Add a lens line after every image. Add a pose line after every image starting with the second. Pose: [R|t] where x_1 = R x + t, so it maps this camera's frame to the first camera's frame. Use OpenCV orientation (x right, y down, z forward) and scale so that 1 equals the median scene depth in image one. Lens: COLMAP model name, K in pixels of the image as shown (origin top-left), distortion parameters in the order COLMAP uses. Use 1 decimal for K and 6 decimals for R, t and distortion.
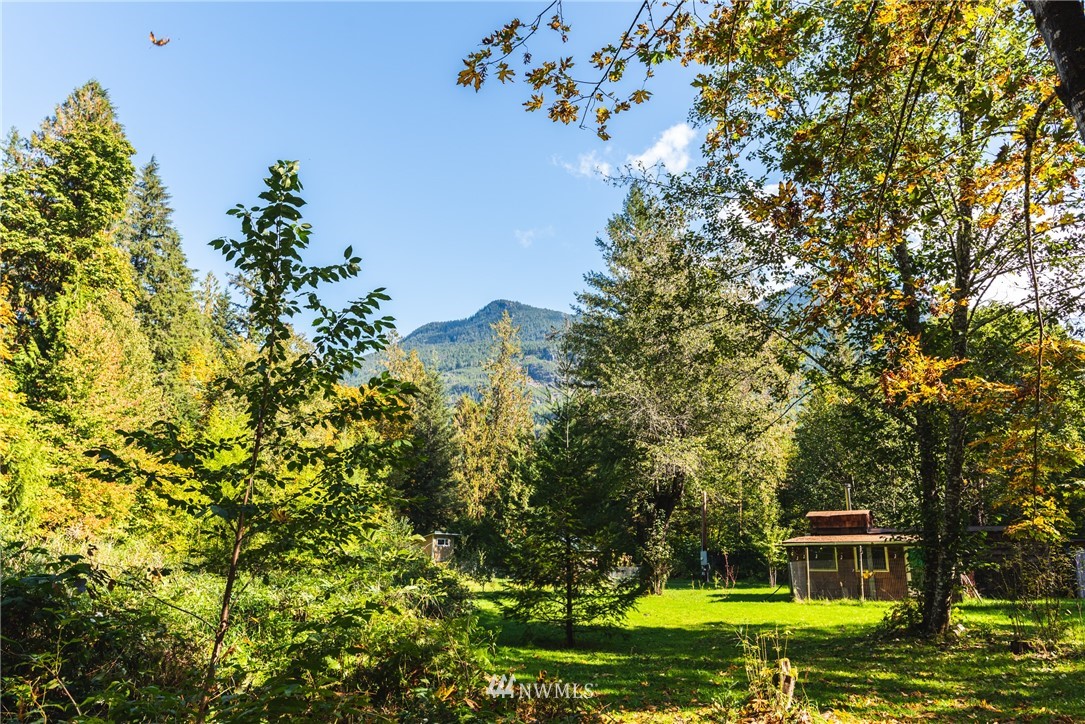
lens RADIAL K [[839.4, 0, 542.5], [0, 839.4, 362.0], [0, 0, 1]] dist [-0.009522, -0.001759]
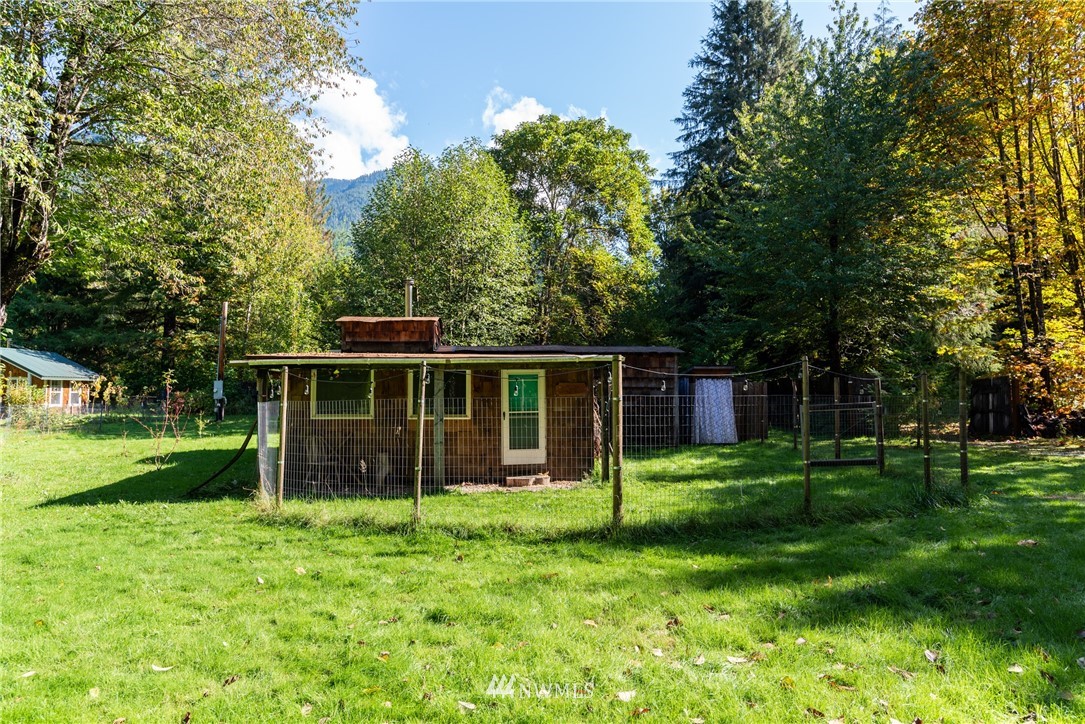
lens RADIAL K [[653.9, 0, 542.5], [0, 653.9, 362.0], [0, 0, 1]] dist [-0.000677, 0.000023]
pose [[0.855745, 0.022317, 0.516916, 0.108080], [-0.119174, 0.980708, 0.154950, 0.066171], [-0.503486, -0.194200, 0.841896, 0.287458]]
